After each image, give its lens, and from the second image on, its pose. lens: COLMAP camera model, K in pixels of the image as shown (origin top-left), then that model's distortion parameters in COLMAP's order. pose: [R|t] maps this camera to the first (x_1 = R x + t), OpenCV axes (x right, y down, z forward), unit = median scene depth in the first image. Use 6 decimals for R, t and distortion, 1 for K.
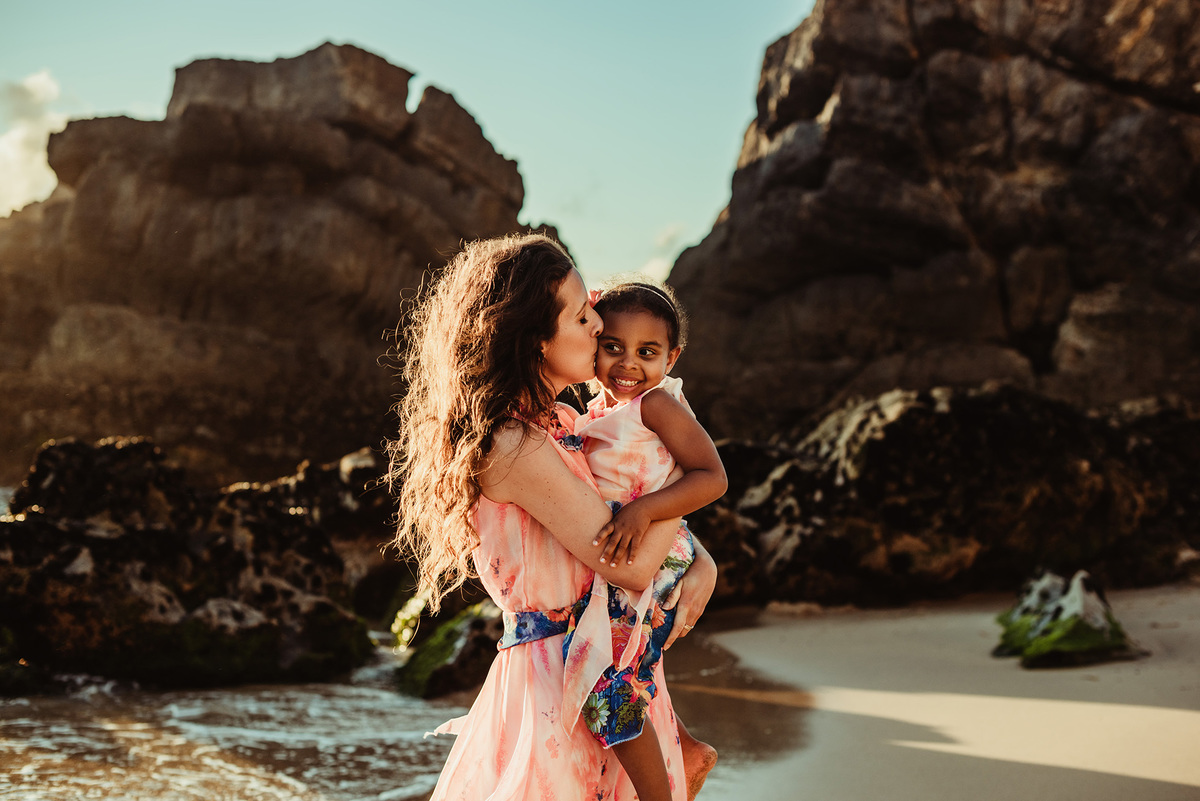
lens RADIAL K [[1749.6, 0, 600.0], [0, 1749.6, 400.5], [0, 0, 1]] dist [-0.140106, 0.069623]
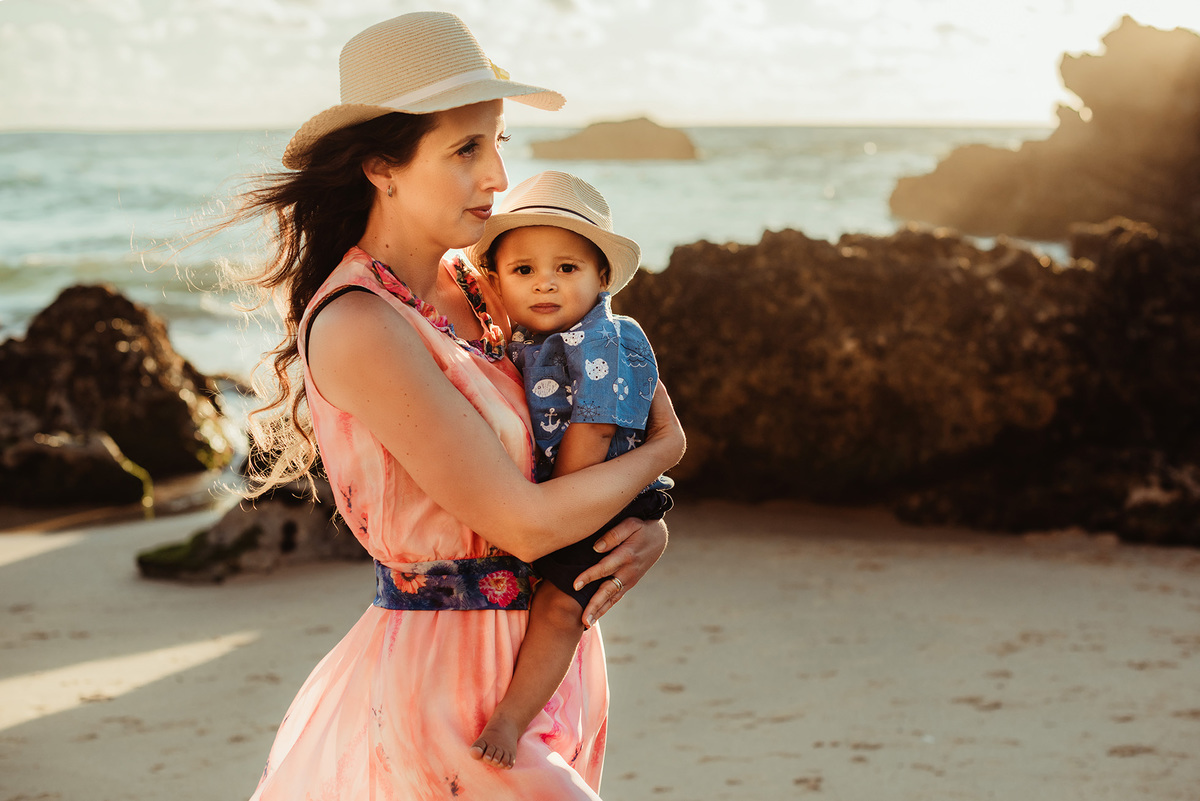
lens RADIAL K [[1847.7, 0, 600.0], [0, 1847.7, 400.5], [0, 0, 1]] dist [-0.150684, 0.136134]
pose [[0.482989, 0.092462, -0.870731, 0.448366], [0.032950, 0.991786, 0.123594, -0.018982], [0.875006, -0.088386, 0.475975, 0.273008]]
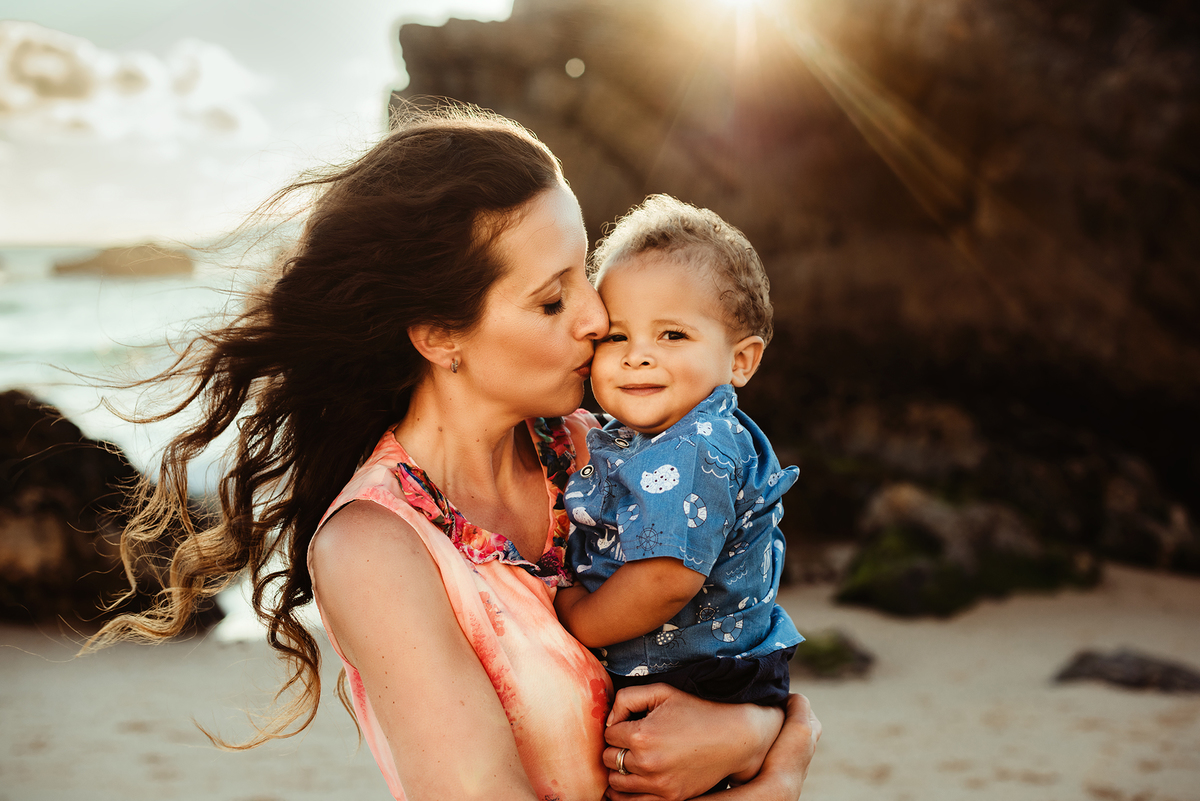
lens RADIAL K [[1768.8, 0, 600.0], [0, 1768.8, 400.5], [0, 0, 1]] dist [-0.163146, 0.202996]
pose [[0.659633, 0.029865, -0.750994, 0.681089], [0.037565, 0.996651, 0.072630, -0.020307], [0.750648, -0.076120, 0.656302, 0.427293]]
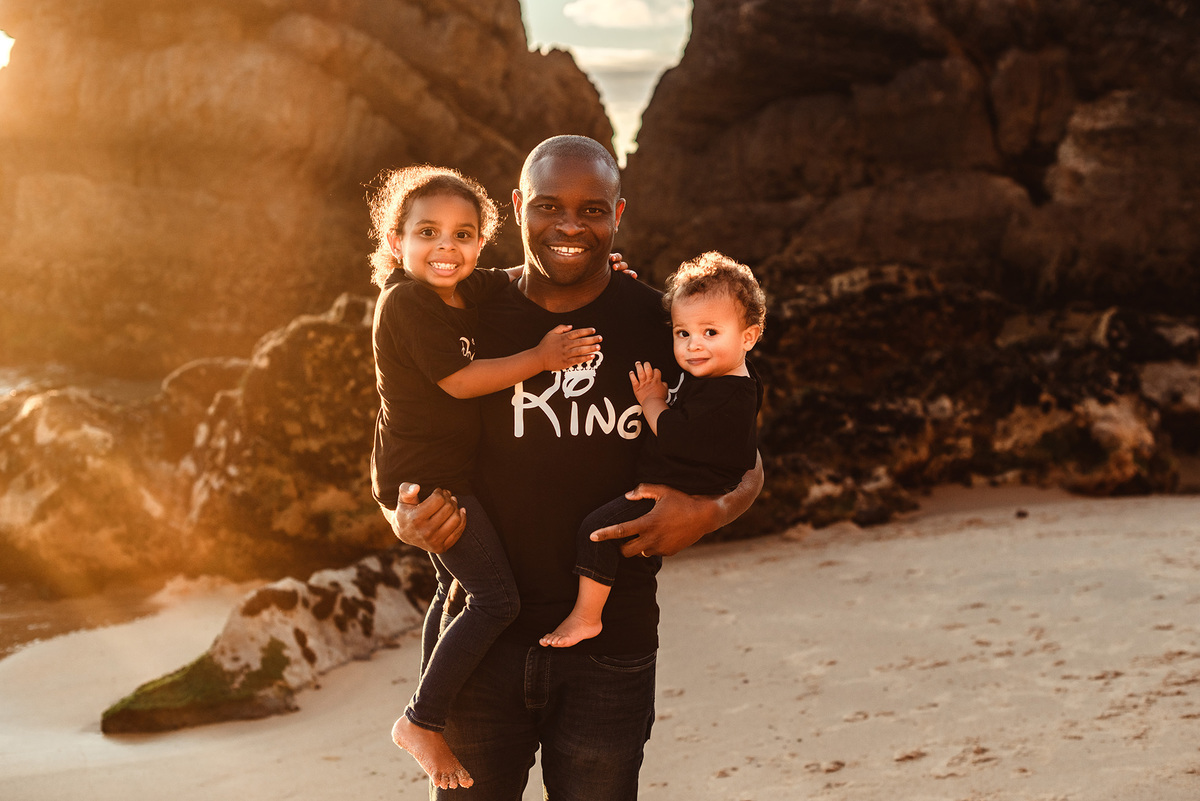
lens RADIAL K [[1833.1, 0, 632.1], [0, 1833.1, 397.8], [0, 0, 1]] dist [-0.139212, 0.111506]
pose [[0.982421, -0.028811, -0.184441, 0.220803], [0.047037, 0.994344, 0.095219, -0.015894], [0.180655, -0.102221, 0.978220, 0.115945]]
